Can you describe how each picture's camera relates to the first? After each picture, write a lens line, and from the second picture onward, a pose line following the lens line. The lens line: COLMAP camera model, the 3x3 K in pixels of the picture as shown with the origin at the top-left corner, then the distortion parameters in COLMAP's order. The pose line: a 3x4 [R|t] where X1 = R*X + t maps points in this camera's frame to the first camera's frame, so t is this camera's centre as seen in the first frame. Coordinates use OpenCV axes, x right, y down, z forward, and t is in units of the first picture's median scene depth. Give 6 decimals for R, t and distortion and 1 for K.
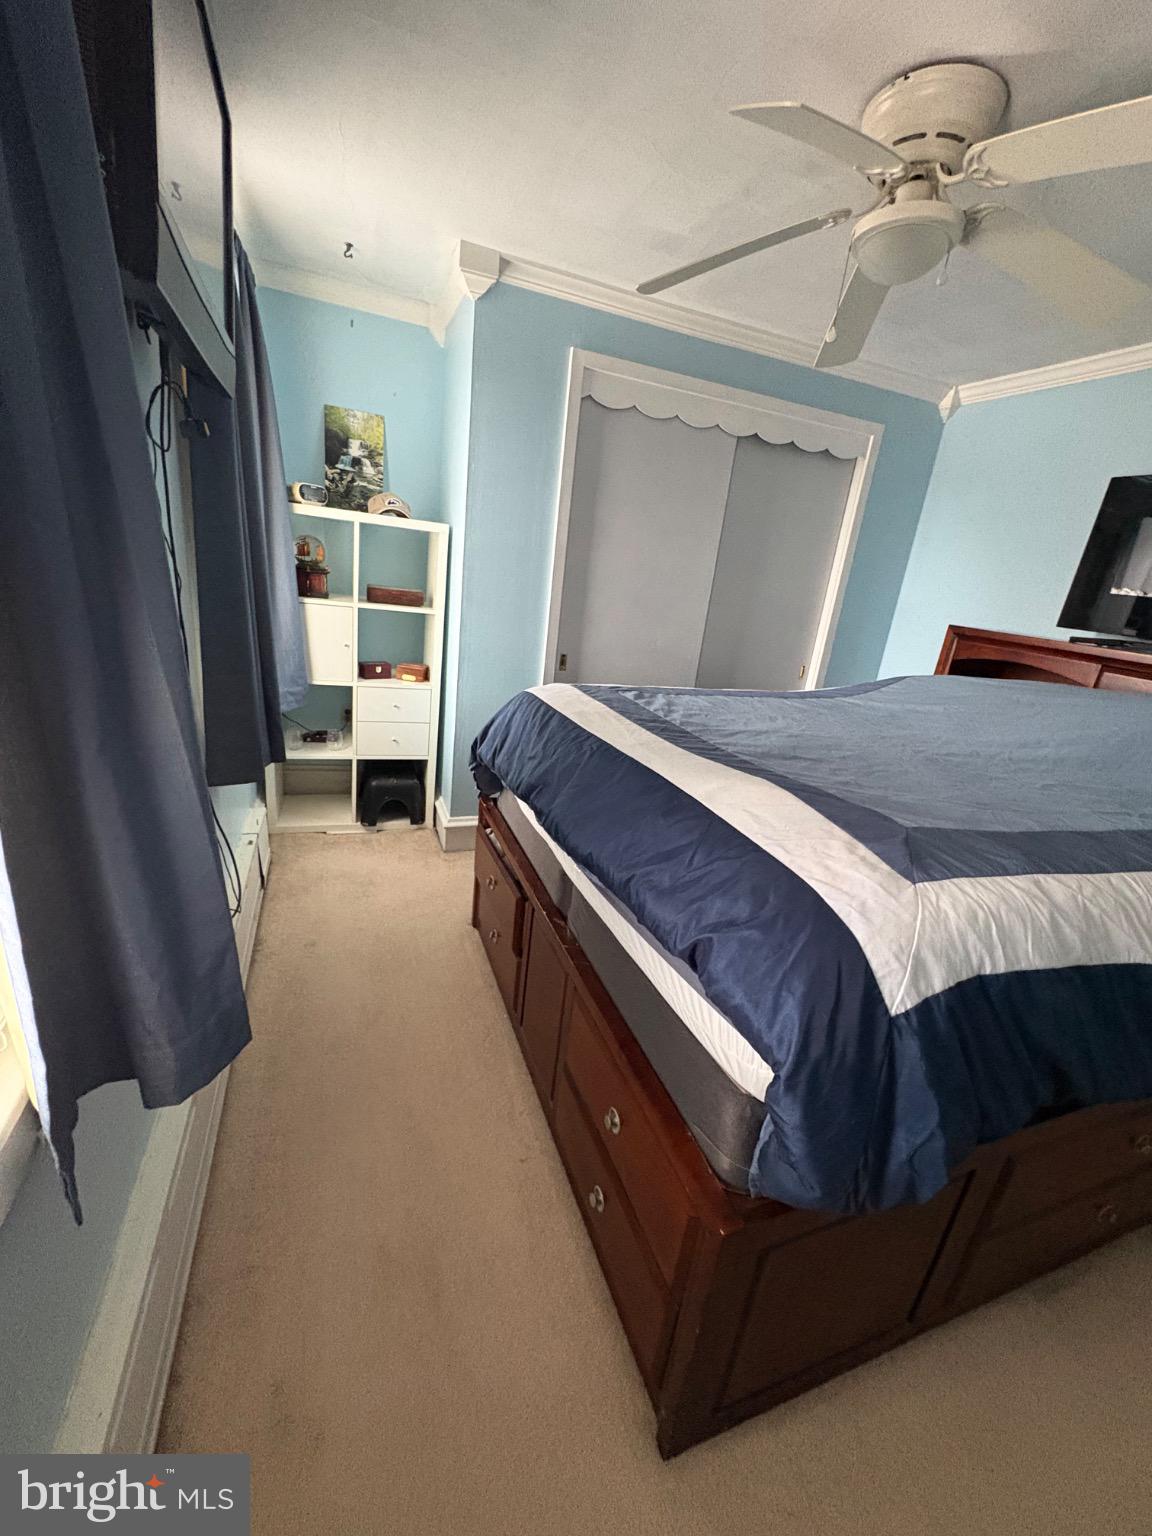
lens RADIAL K [[613.8, 0, 570.6], [0, 613.8, 766.2], [0, 0, 1]] dist [0.002028, -0.000225]
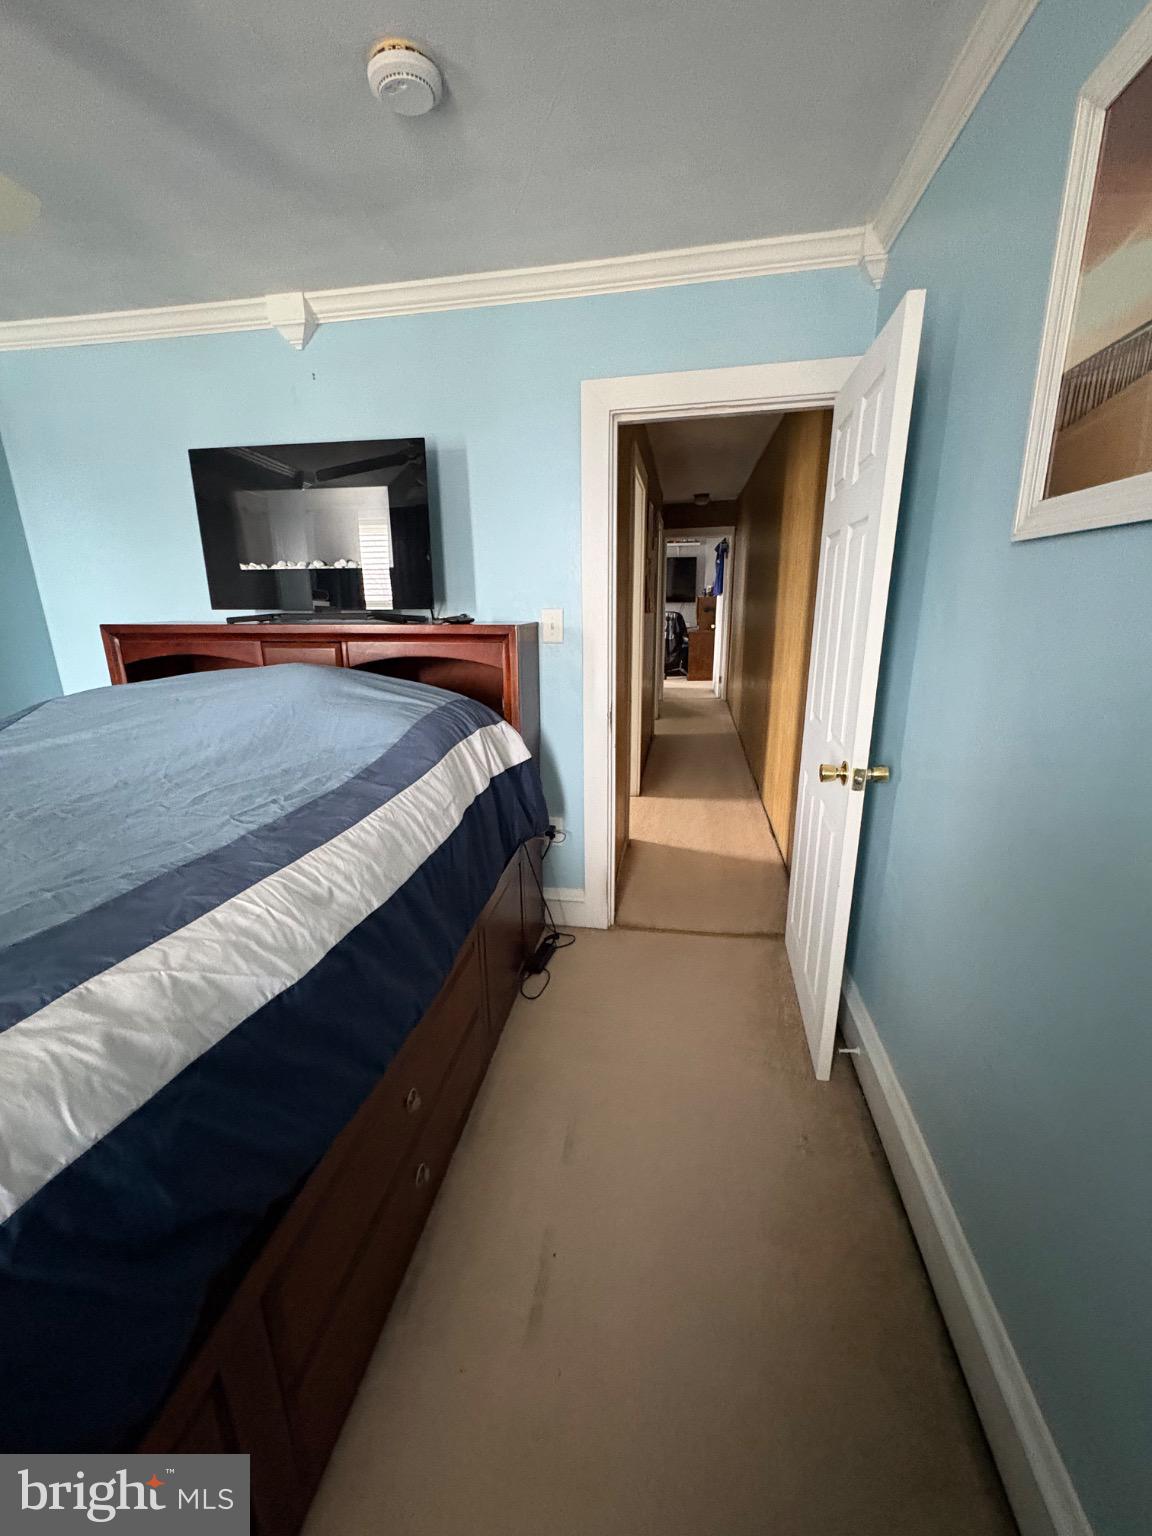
lens RADIAL K [[613.8, 0, 570.6], [0, 613.8, 766.2], [0, 0, 1]] dist [0.002028, -0.000225]
pose [[0.506176, -0.343816, 0.790934, 0.284345], [0.335508, 0.923358, 0.186664, 0.003703], [-0.794494, 0.170880, 0.582735, 0.066215]]
